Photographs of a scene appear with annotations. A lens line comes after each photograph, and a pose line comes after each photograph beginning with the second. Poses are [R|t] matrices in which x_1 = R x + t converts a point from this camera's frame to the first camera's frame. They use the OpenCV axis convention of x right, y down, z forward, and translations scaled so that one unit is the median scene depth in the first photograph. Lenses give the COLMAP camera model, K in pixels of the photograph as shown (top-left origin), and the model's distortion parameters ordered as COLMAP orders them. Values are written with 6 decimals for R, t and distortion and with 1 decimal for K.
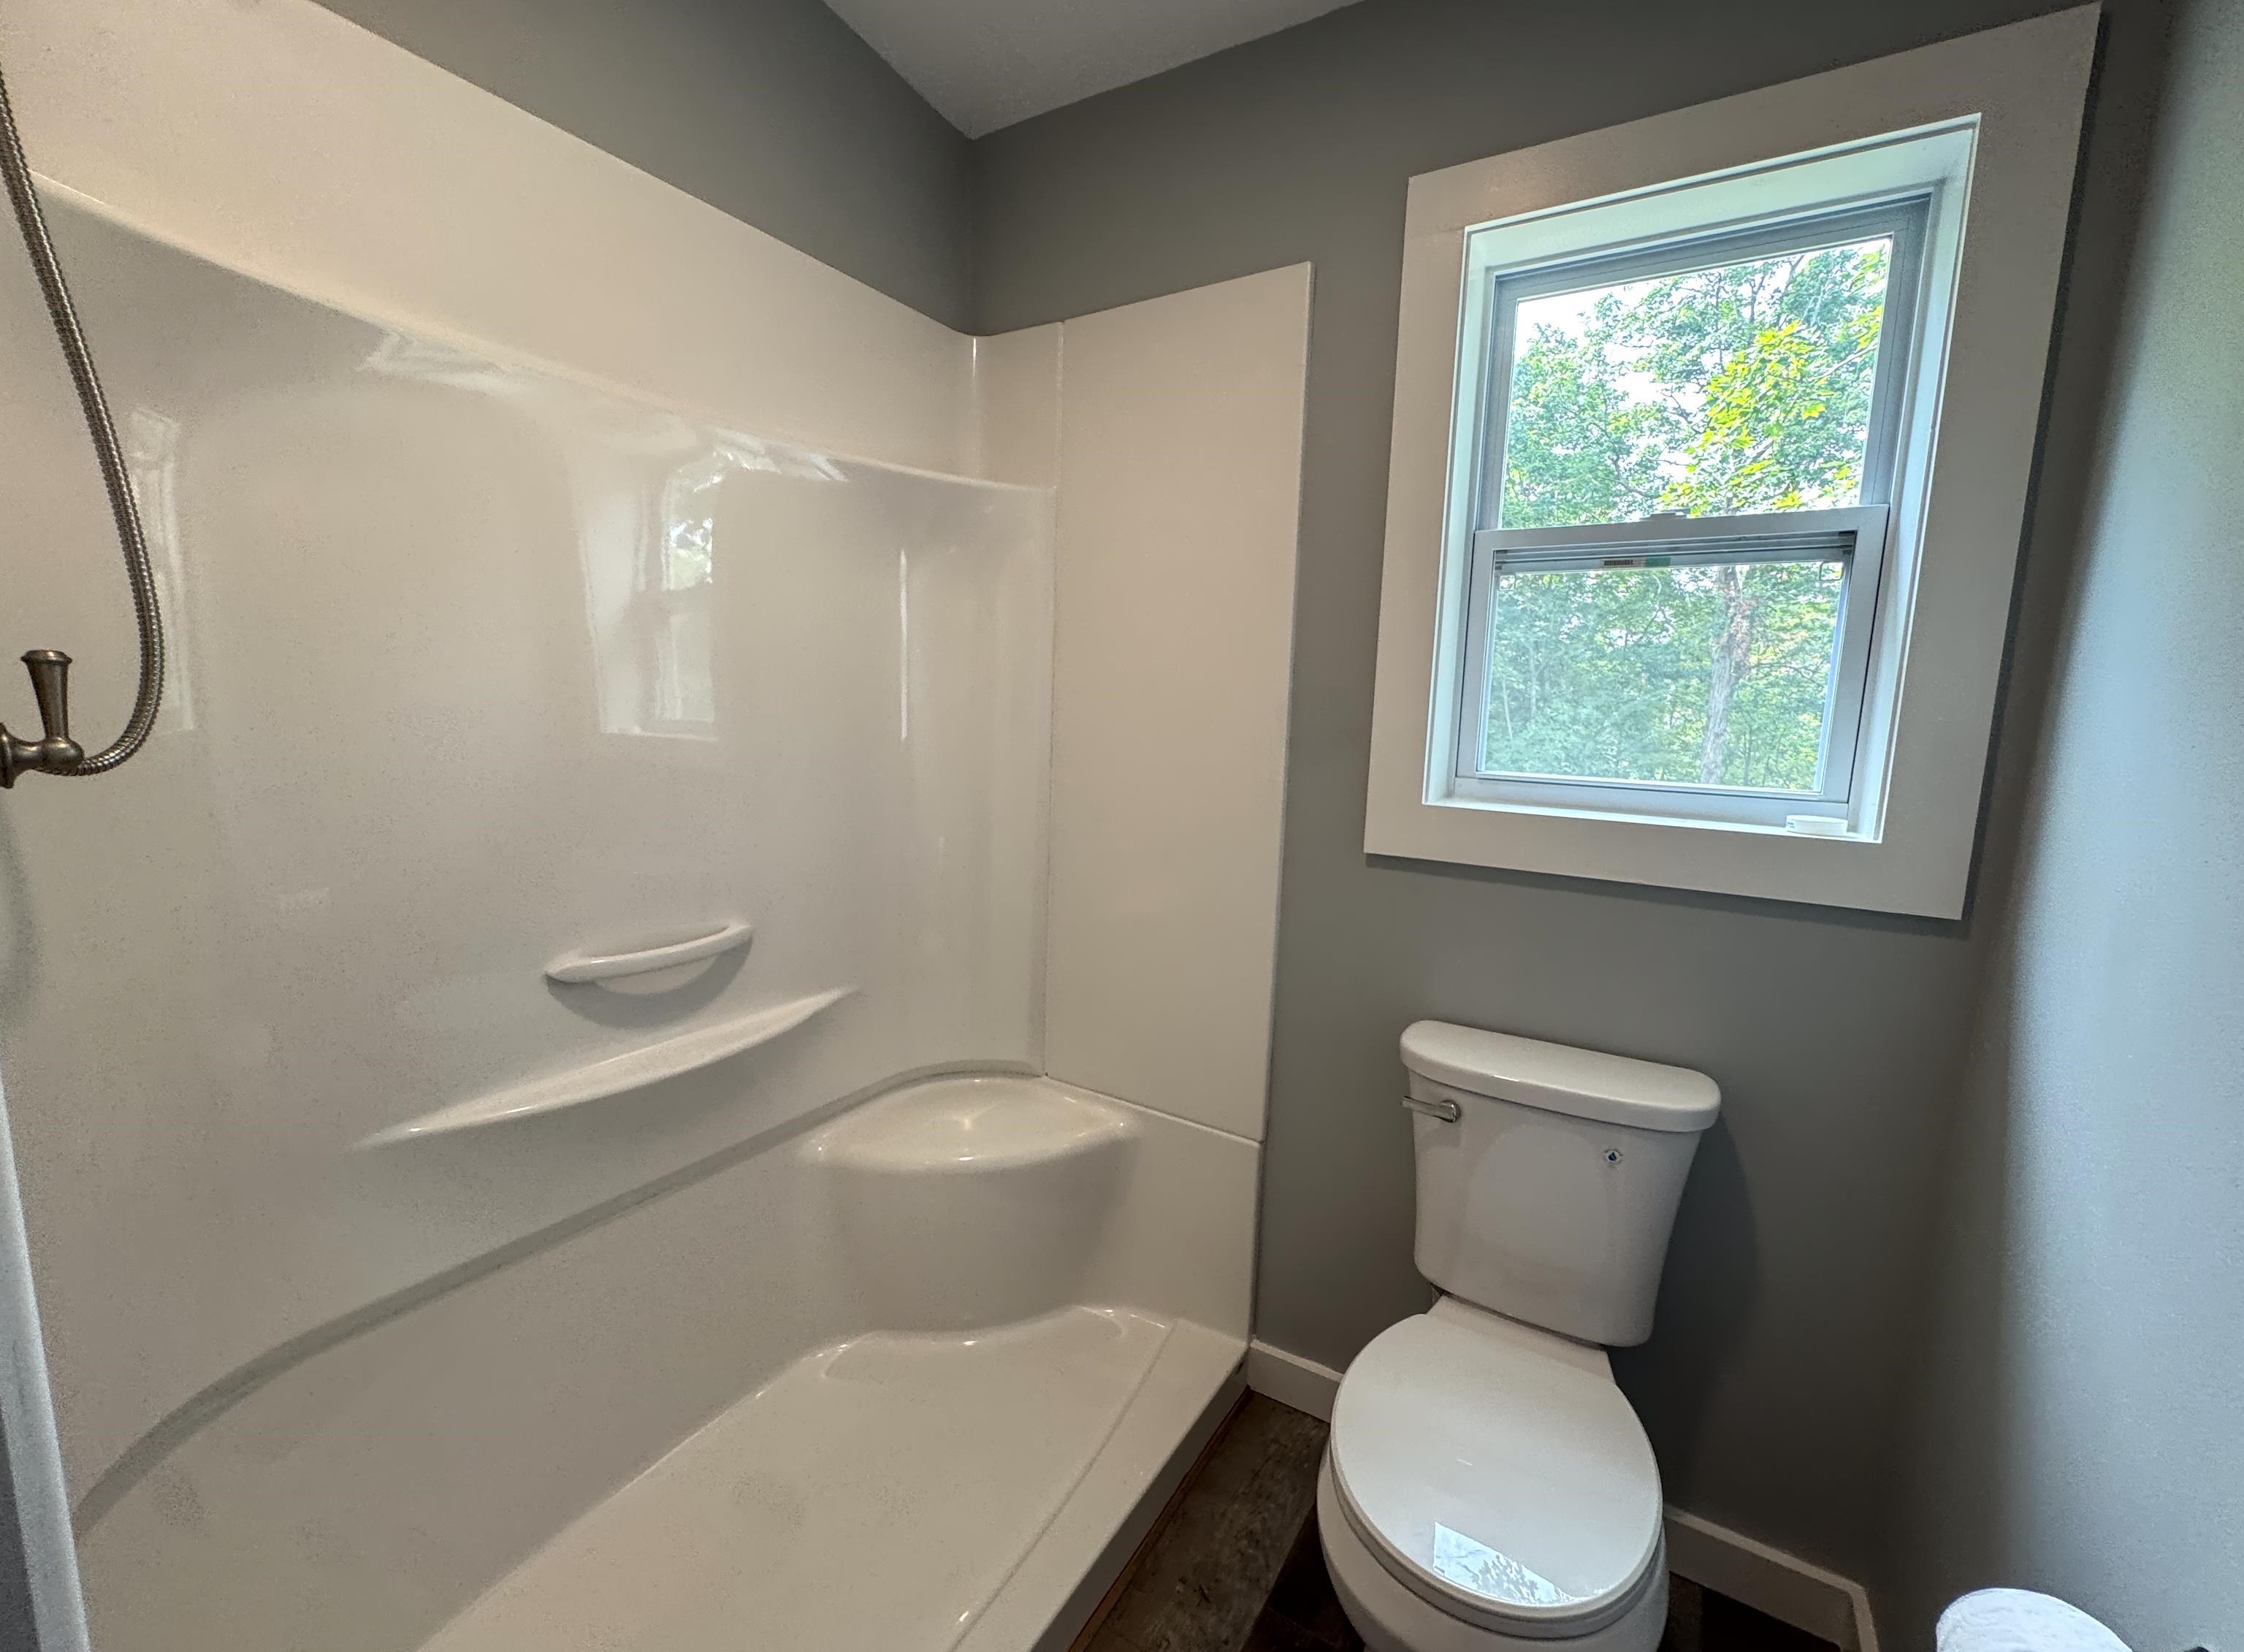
lens RADIAL K [[917.6, 0, 1122.7], [0, 917.6, 831.2], [0, 0, 1]] dist [-0.000722, -0.000079]
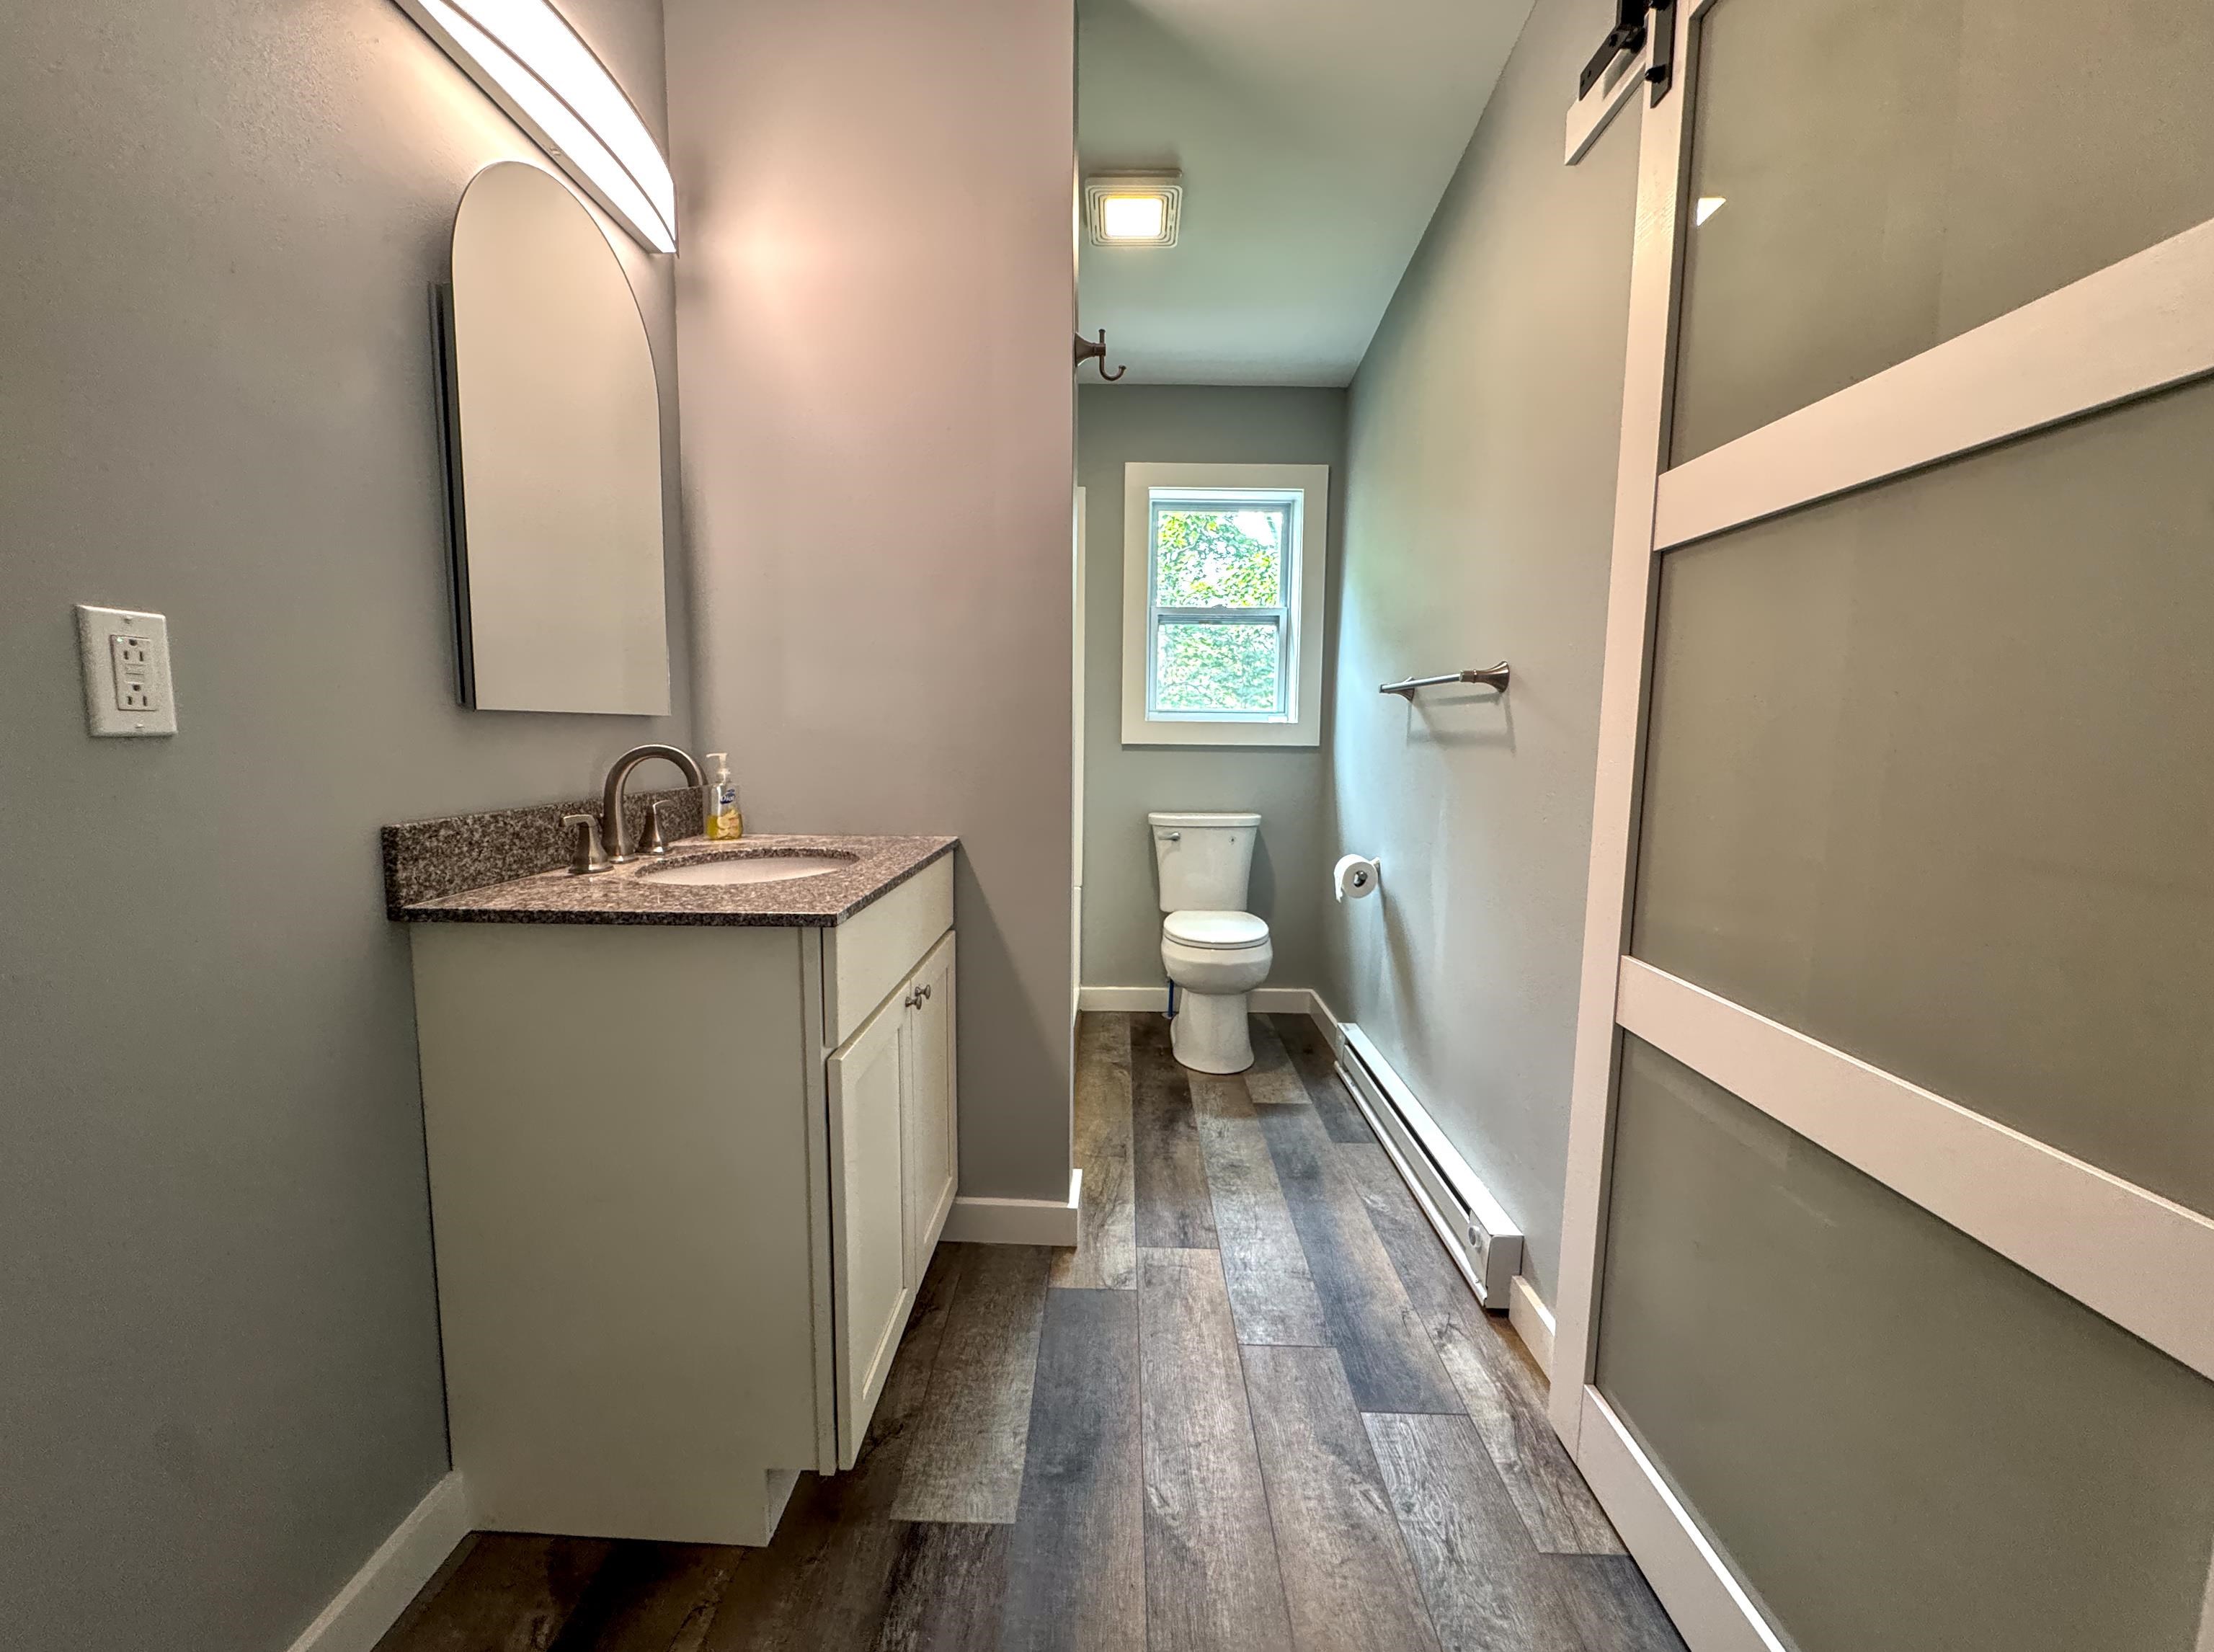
lens RADIAL K [[891.4, 0, 1094.1], [0, 891.4, 826.9], [0, 0, 1]] dist [-0.002151, -0.000126]
pose [[0.864667, -0.072076, 0.497148, -1.062384], [0.082585, 0.996584, 0.000847, 0.259113], [-0.495511, 0.040324, 0.867665, -1.030412]]
